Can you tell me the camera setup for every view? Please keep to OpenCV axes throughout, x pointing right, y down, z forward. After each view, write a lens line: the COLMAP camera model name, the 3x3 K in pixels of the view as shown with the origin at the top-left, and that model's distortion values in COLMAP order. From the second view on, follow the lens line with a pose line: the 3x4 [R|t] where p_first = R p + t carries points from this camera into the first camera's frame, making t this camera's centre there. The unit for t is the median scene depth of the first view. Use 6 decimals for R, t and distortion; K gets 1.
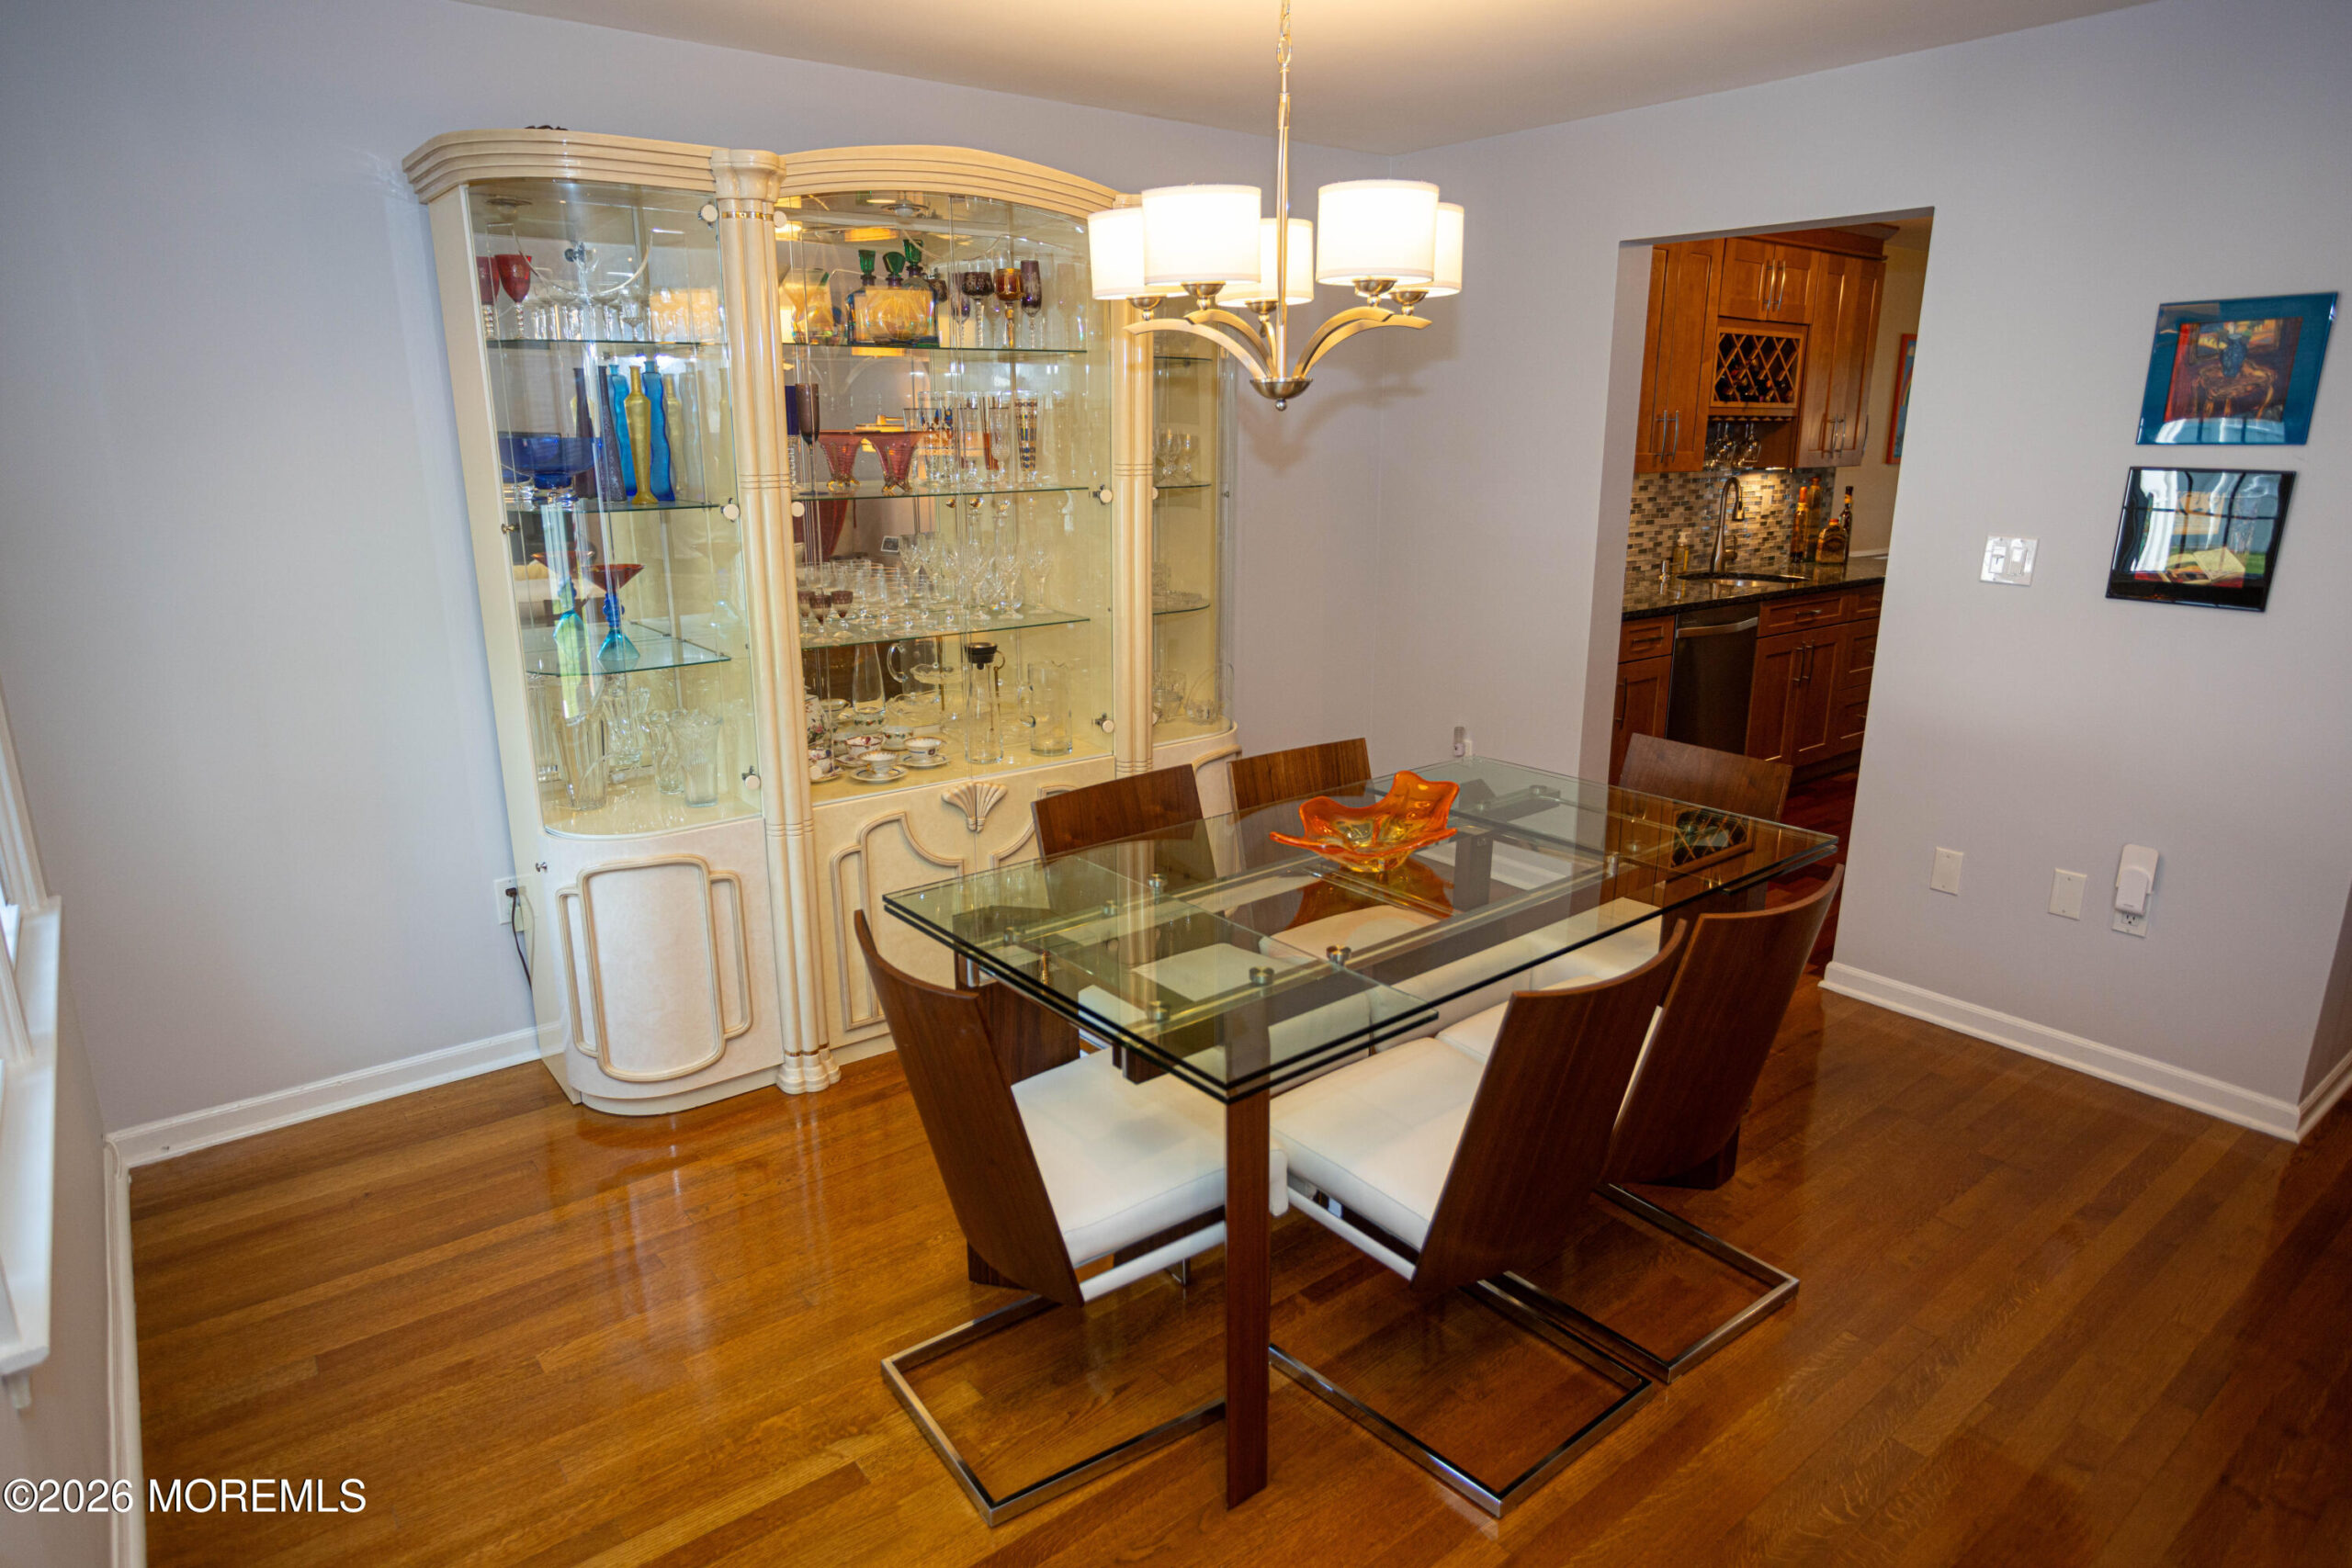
lens RADIAL K [[1335.0, 0, 1169.2], [0, 1335.0, 782.0], [0, 0, 1]] dist [-0.021709, 0.003155]
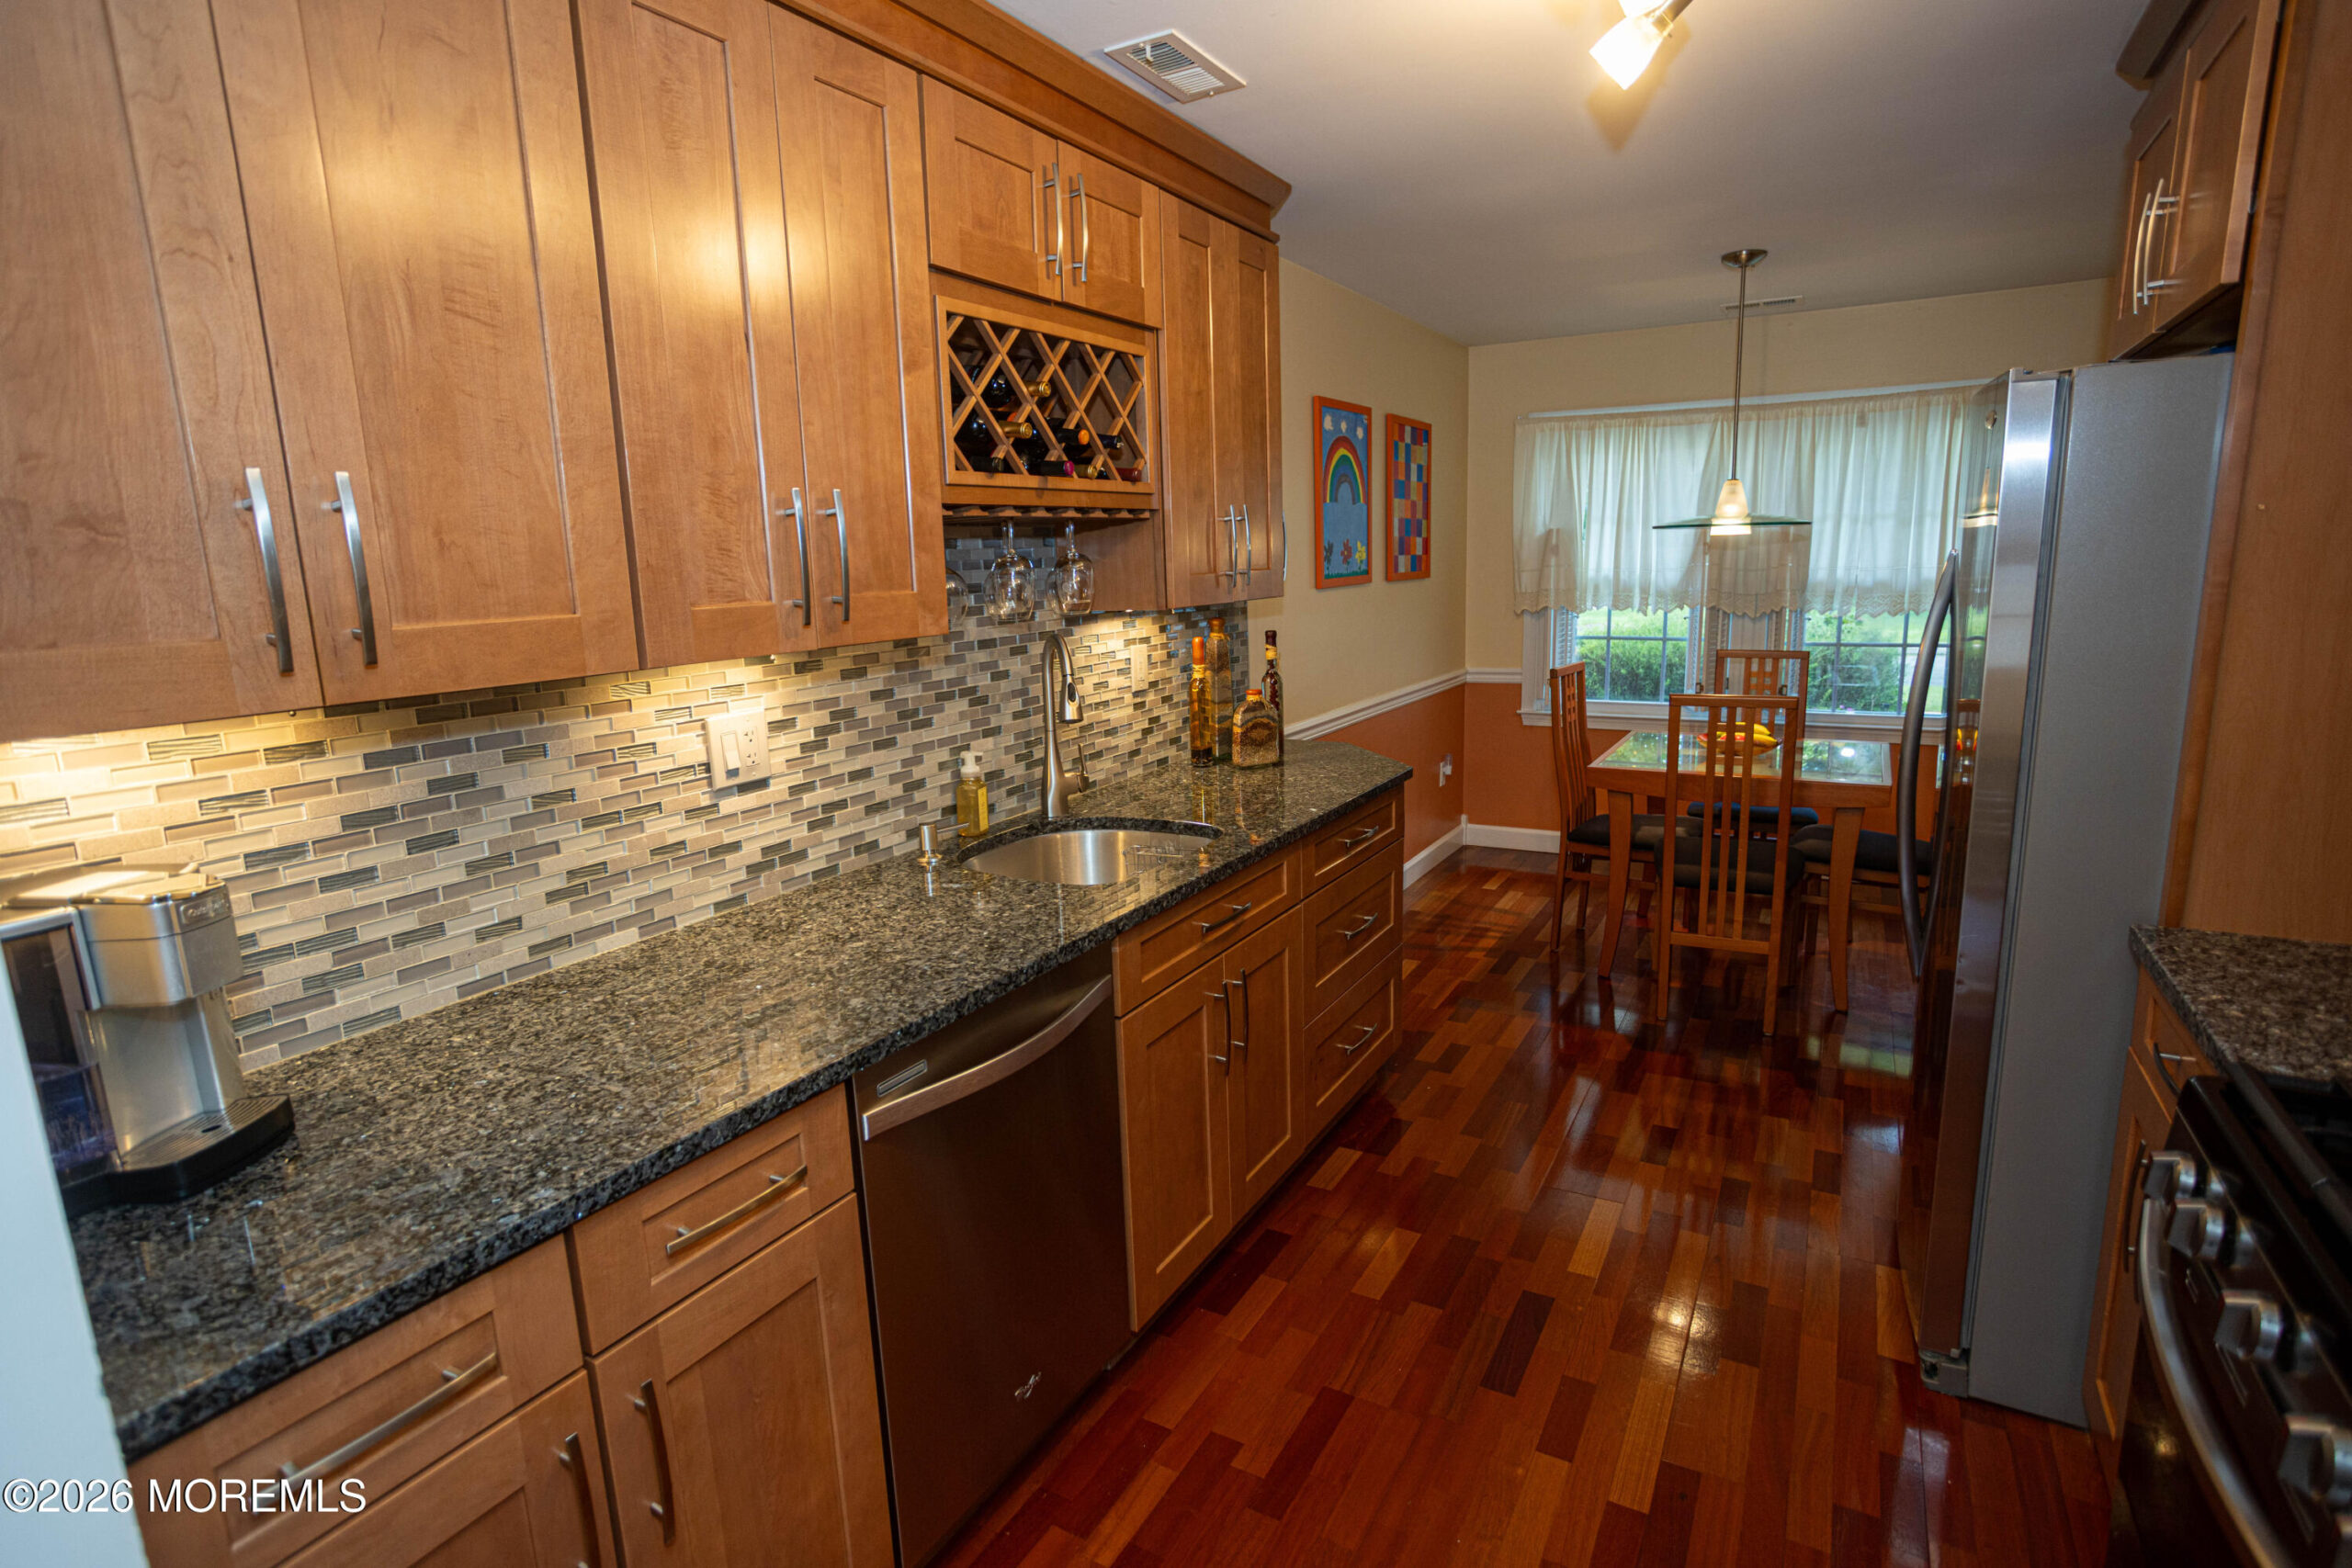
lens RADIAL K [[1170.7, 0, 1172.6], [0, 1170.7, 782.2], [0, 0, 1]] dist [-0.049385, 0.025454]
pose [[0.927046, -0.098904, 0.361668, 0.318453], [0.126050, 0.990650, -0.052189, -0.154277], [-0.353125, 0.093969, 0.930845, 0.615925]]
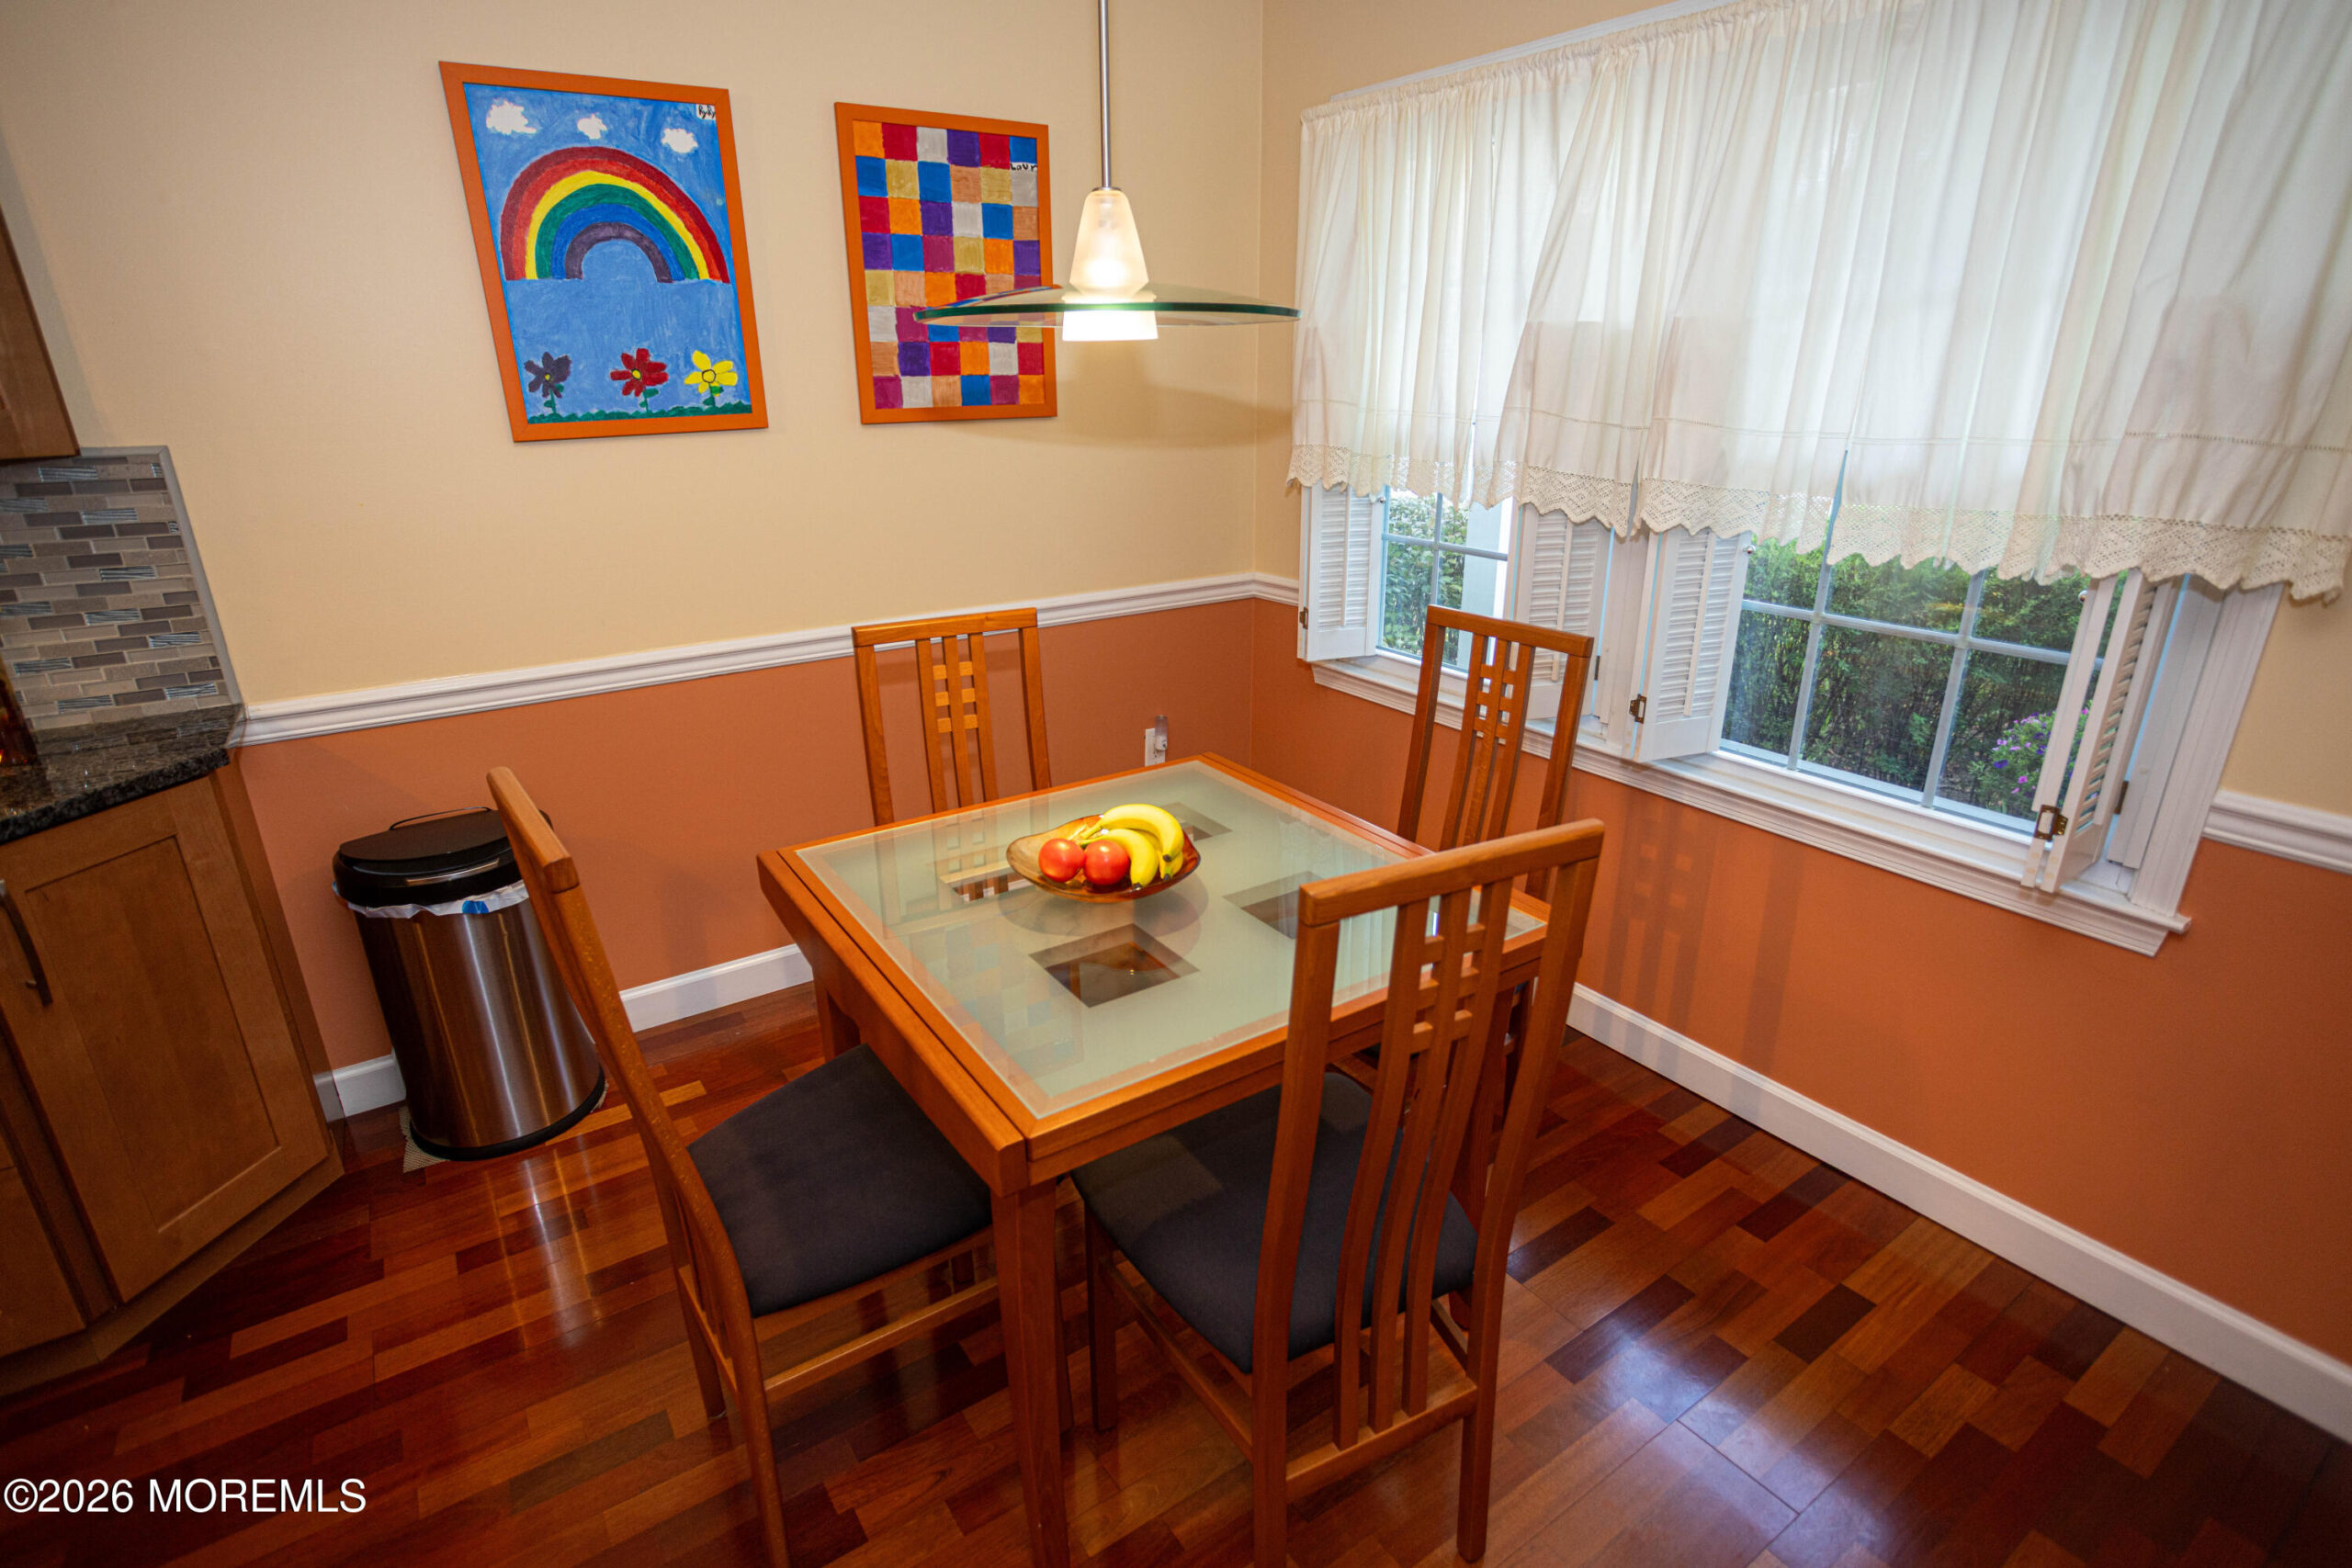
lens RADIAL K [[1170.7, 0, 1172.0], [0, 1170.7, 789.8], [0, 0, 1]] dist [-0.049385, 0.025454]
pose [[0.997588, 0.013498, -0.068084, 0.939420], [-0.007496, 0.996124, 0.087644, -0.216065], [0.069003, -0.086922, 0.993822, 0.855990]]
